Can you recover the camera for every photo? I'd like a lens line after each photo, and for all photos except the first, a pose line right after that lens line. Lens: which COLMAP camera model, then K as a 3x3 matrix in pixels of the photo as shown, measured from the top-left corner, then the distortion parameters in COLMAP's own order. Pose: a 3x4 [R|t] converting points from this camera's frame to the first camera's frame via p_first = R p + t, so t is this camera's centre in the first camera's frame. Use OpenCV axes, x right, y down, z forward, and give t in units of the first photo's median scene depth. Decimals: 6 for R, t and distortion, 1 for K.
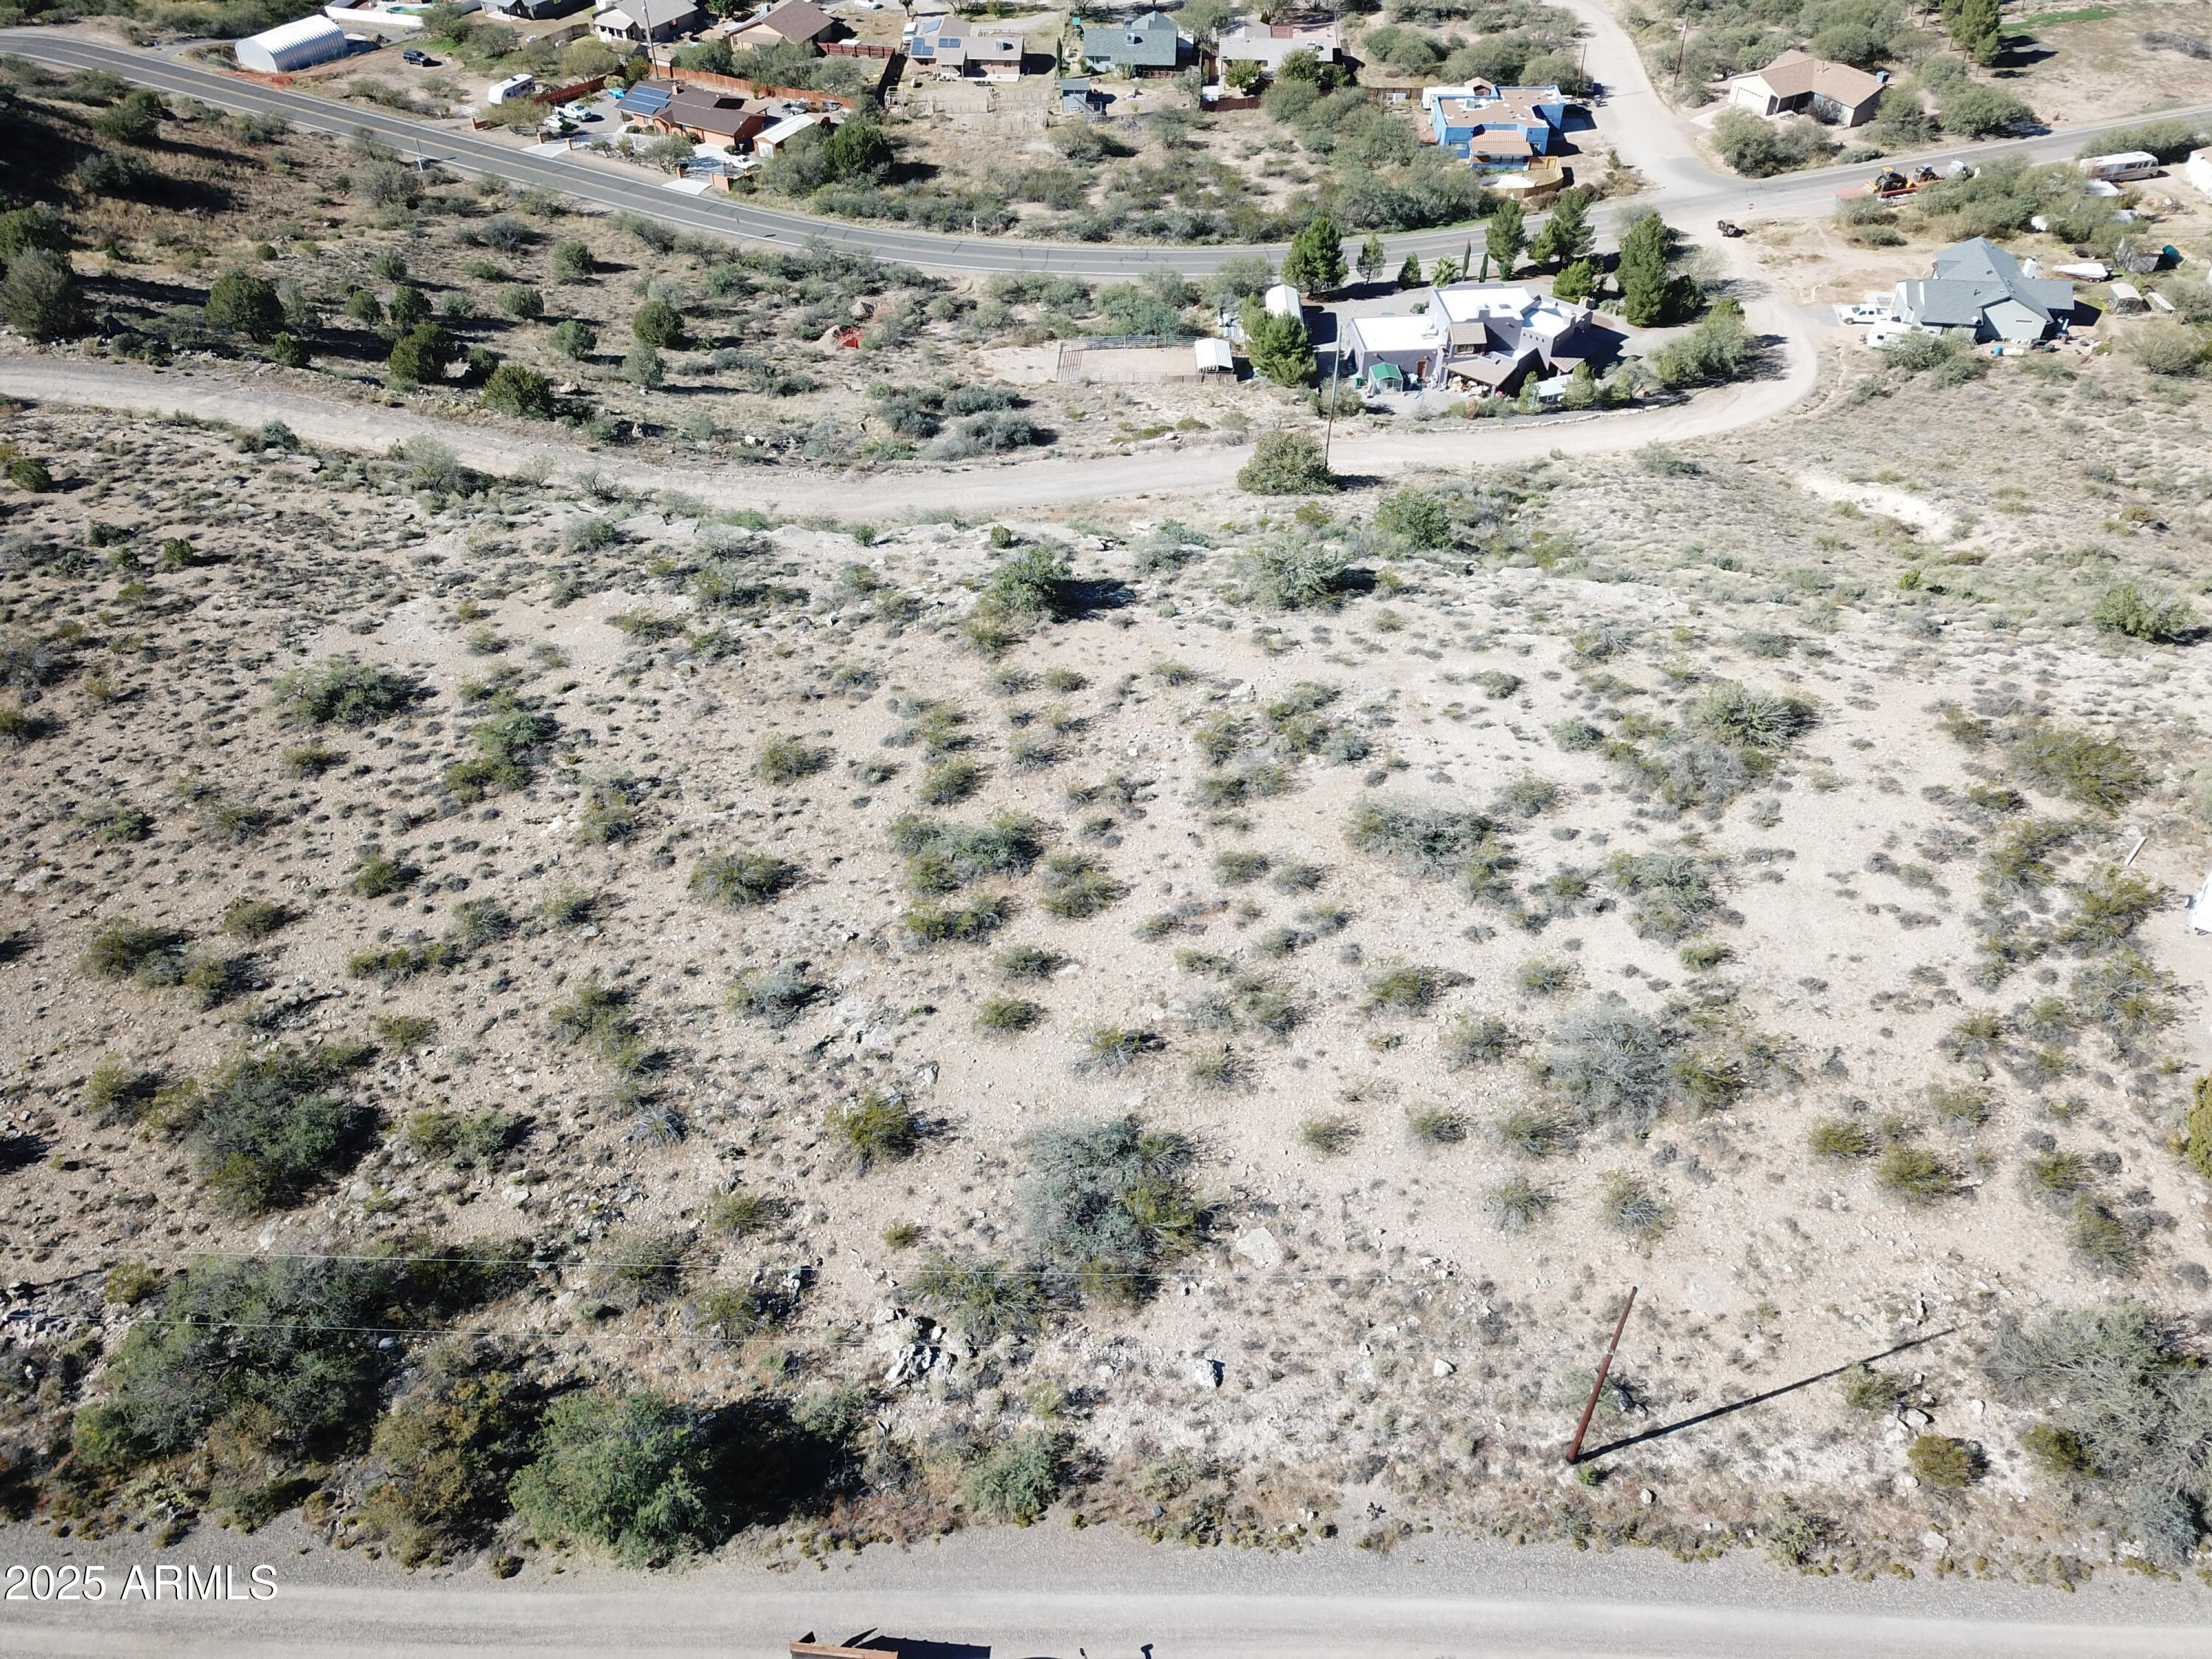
lens RADIAL K [[1685.0, 0, 1121.5], [0, 1685.0, 828.5], [0, 0, 1]] dist [0.009658, -0.001686]
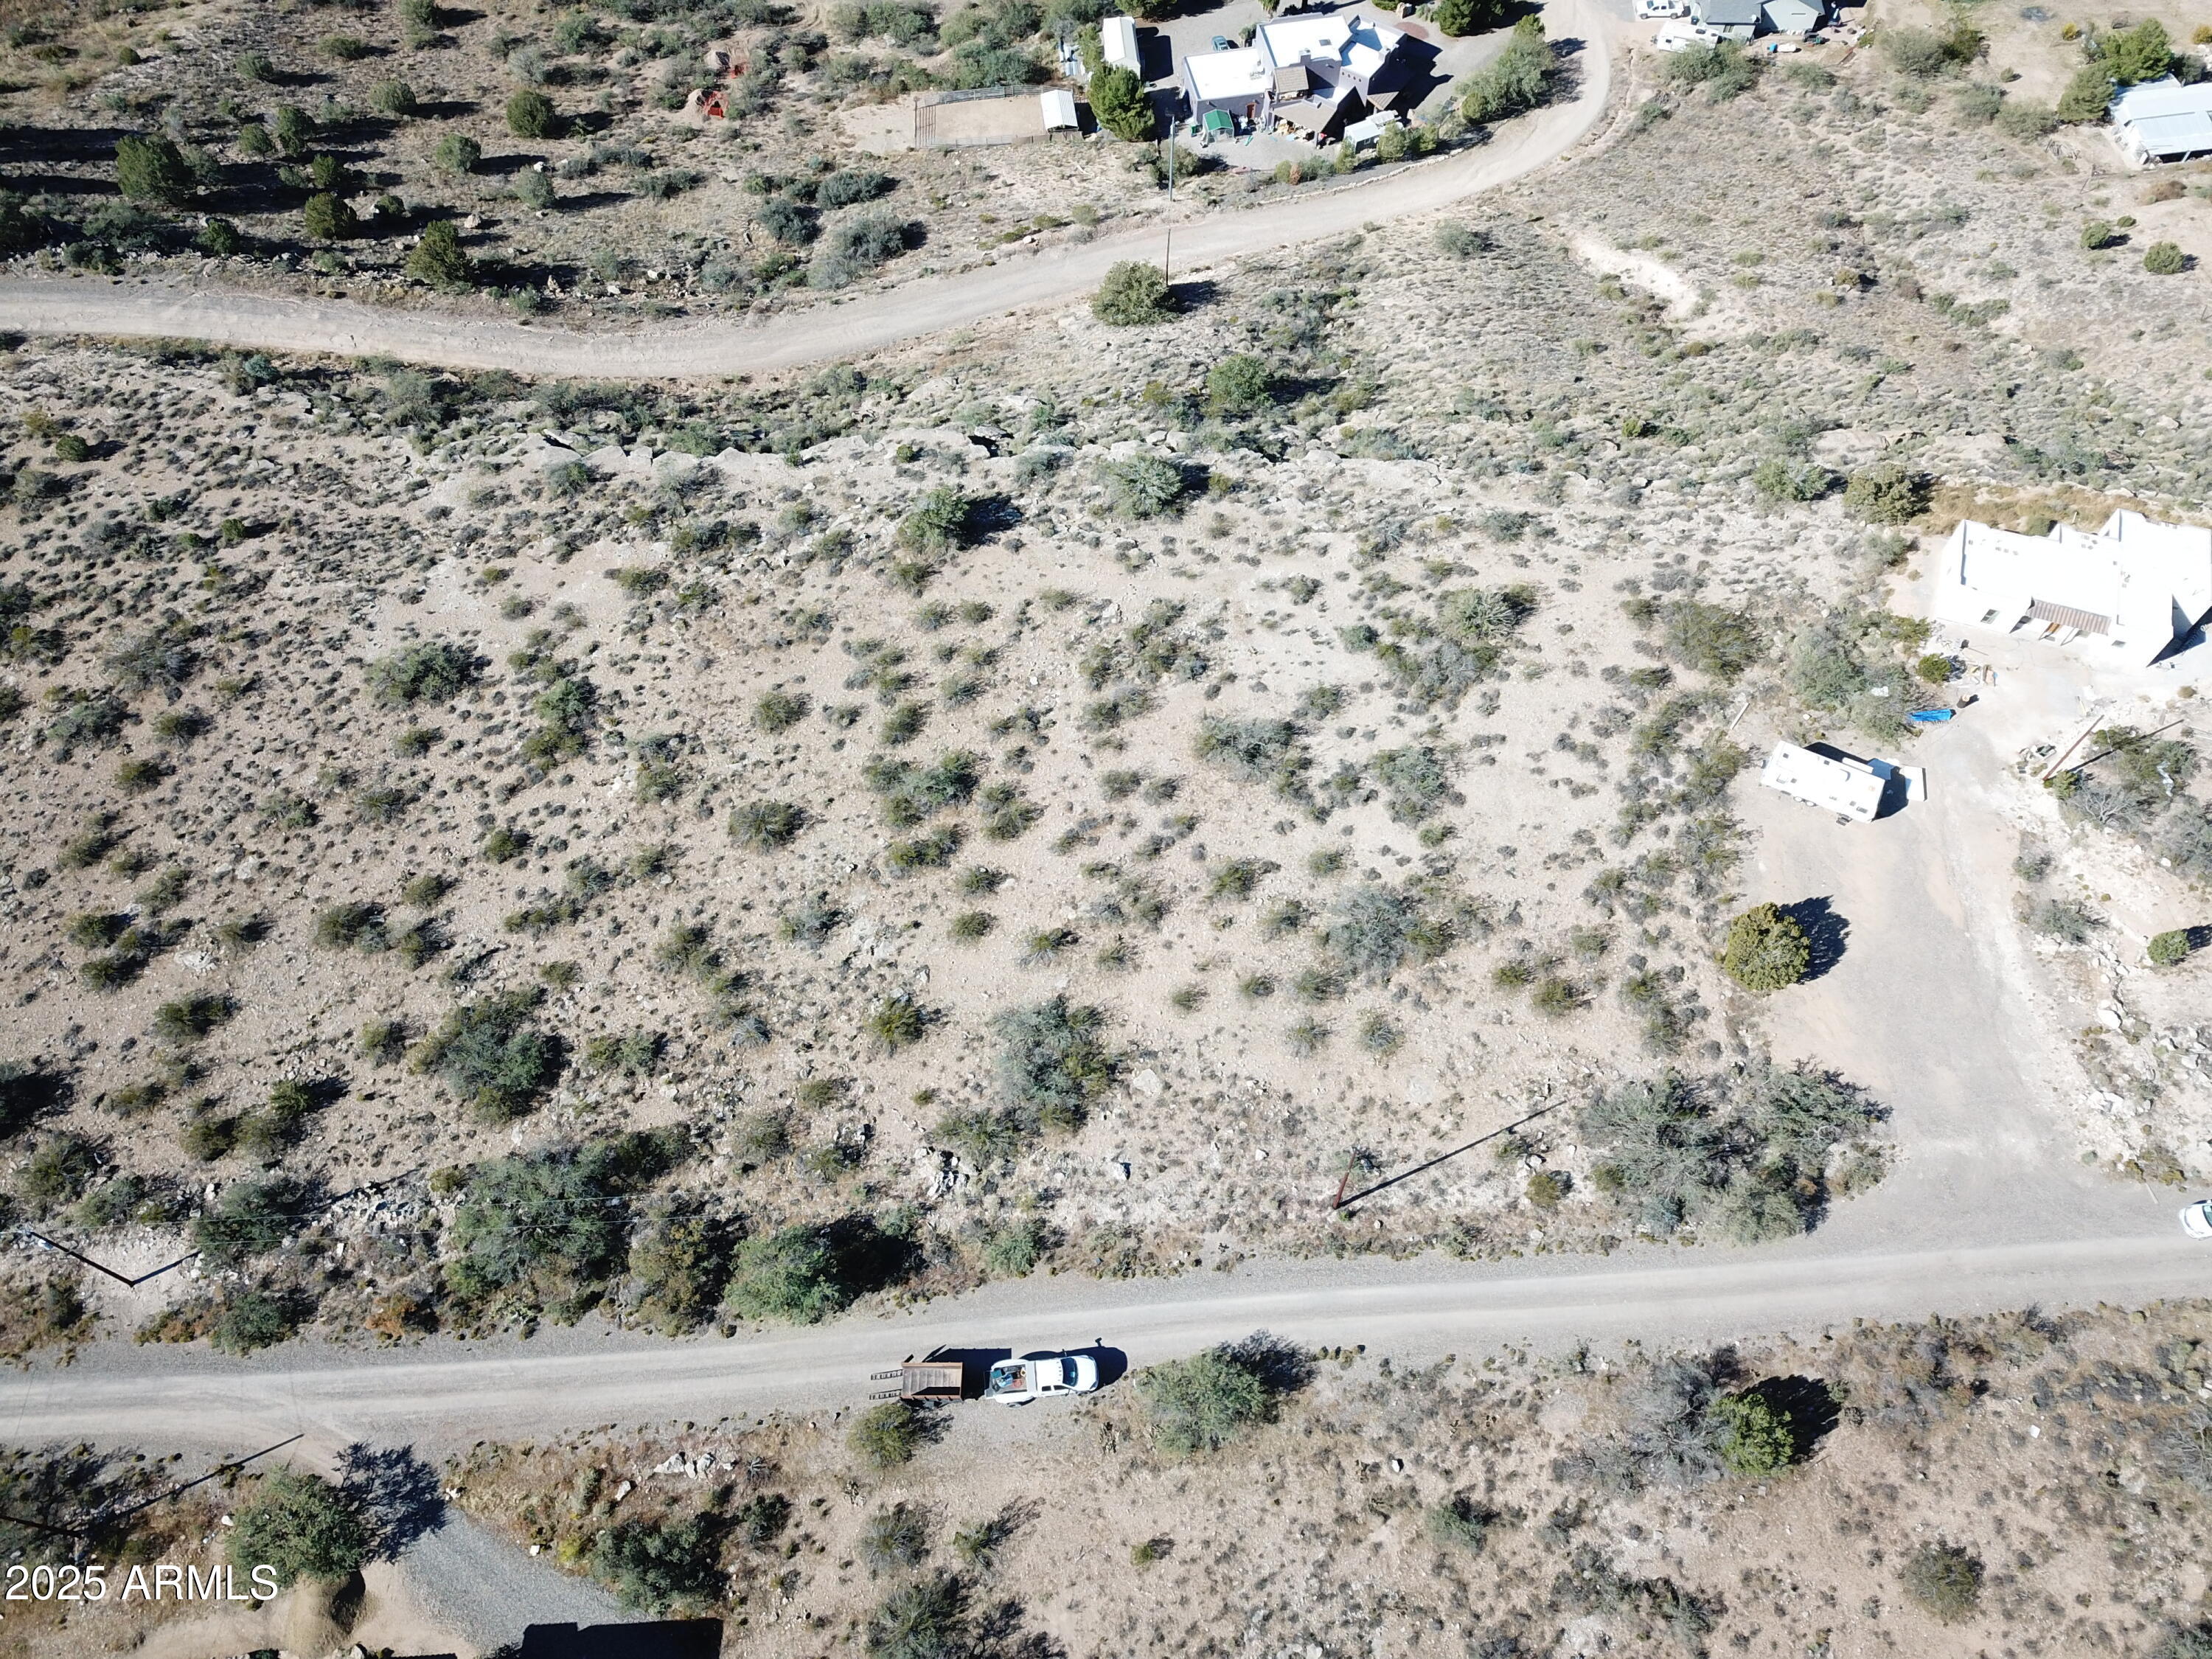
lens RADIAL K [[1685.0, 0, 1115.5], [0, 1685.0, 823.7], [0, 0, 1]] dist [0.009658, -0.001686]
pose [[0.994901, -0.089200, 0.047065, -0.001534], [0.070357, 0.948198, 0.309790, -0.392999], [-0.072260, -0.304899, 0.949640, -0.358378]]
